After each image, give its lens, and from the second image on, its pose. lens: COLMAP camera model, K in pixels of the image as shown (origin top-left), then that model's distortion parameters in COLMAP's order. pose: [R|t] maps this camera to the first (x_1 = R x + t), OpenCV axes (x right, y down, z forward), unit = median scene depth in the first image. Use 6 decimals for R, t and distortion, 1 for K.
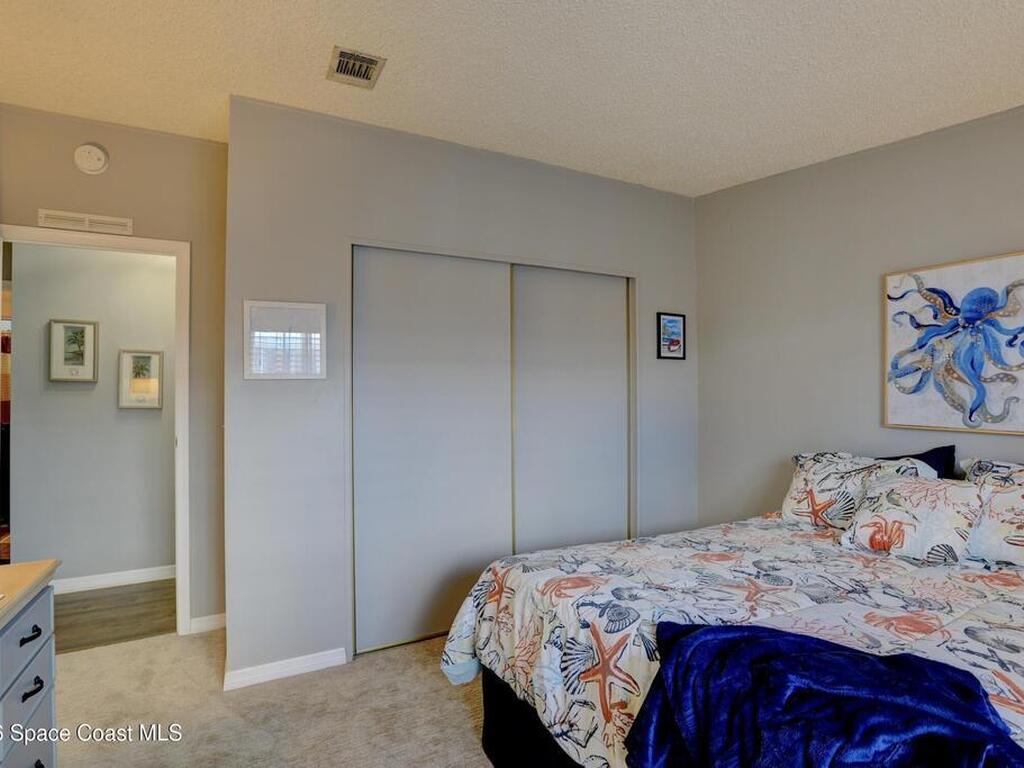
lens RADIAL K [[527.1, 0, 515.7], [0, 527.1, 383.2], [0, 0, 1]] dist [-0.019195, -0.000004]
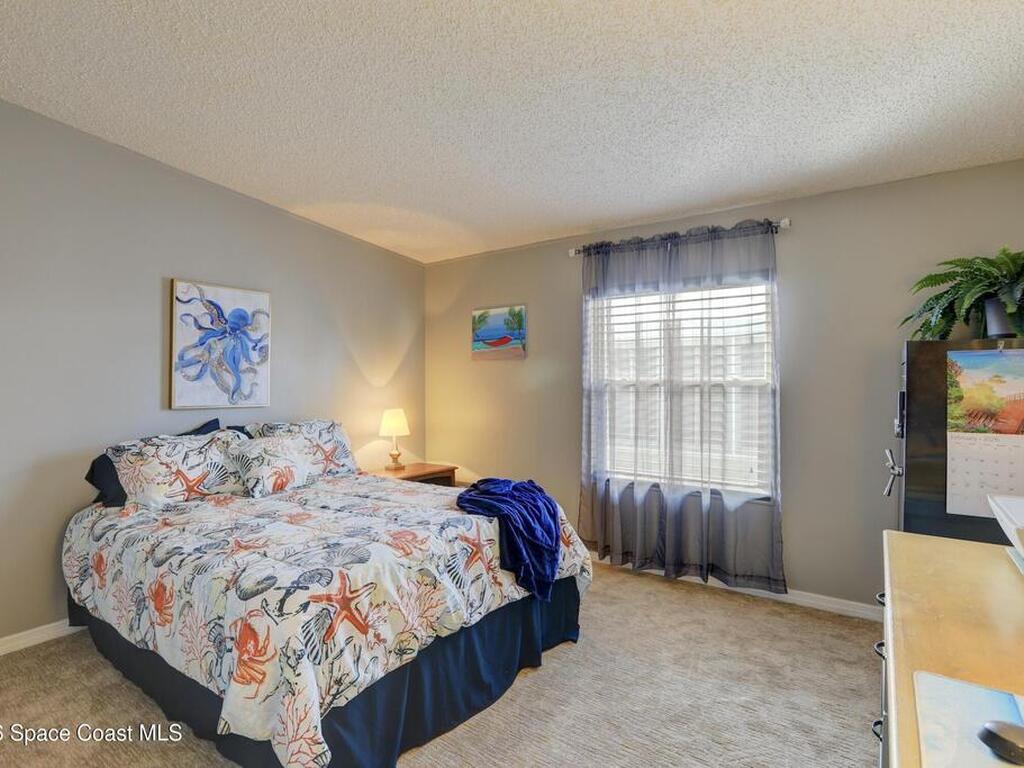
lens RADIAL K [[527.1, 0, 514.7], [0, 527.1, 383.6], [0, 0, 1]] dist [-0.019195, -0.000004]
pose [[-0.440502, 0.000265, 0.897751, -0.733197], [-0.007580, 0.999963, -0.004014, 0.026963], [-0.897719, -0.008573, -0.440484, 0.898051]]
